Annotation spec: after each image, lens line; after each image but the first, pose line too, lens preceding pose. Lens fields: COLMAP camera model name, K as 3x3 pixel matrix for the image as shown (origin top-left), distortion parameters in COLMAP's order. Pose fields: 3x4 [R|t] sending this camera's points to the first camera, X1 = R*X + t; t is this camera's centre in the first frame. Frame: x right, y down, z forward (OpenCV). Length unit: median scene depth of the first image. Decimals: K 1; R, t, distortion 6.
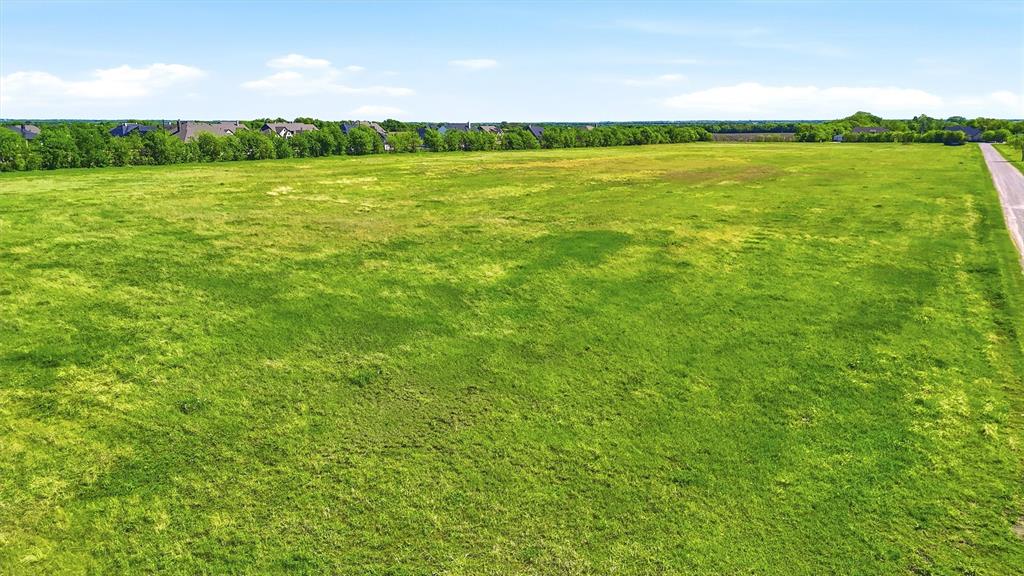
lens RADIAL K [[753.5, 0, 512.0], [0, 753.5, 288.0], [0, 0, 1]] dist [0.080251, -0.088039]
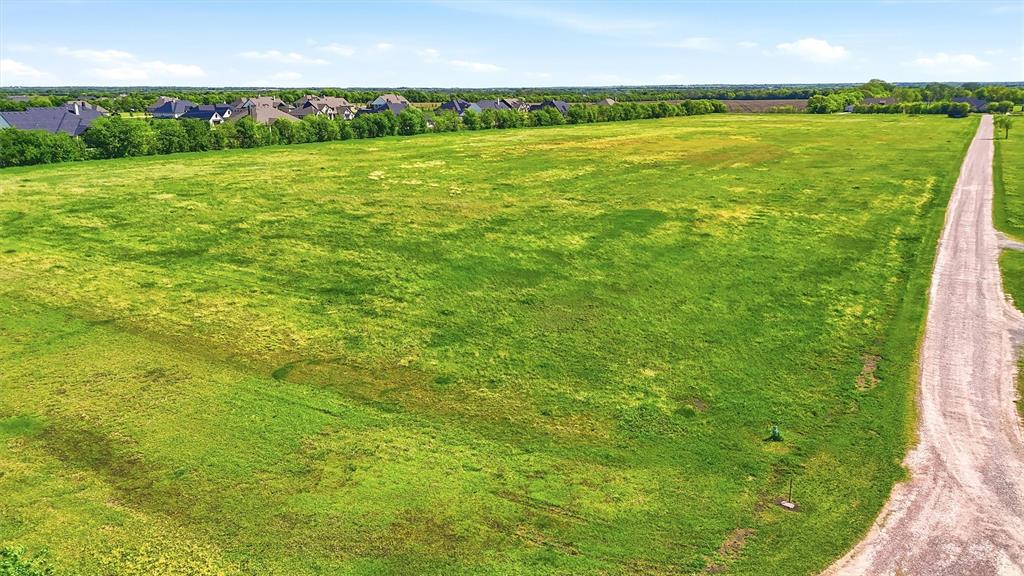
lens RADIAL K [[753.5, 0, 512.0], [0, 753.5, 288.0], [0, 0, 1]] dist [0.080251, -0.088039]
pose [[0.999879, -0.000966, -0.015525, -0.045974], [0.001642, 0.999049, 0.043581, 0.002361], [0.015468, -0.043602, 0.998929, -0.173664]]
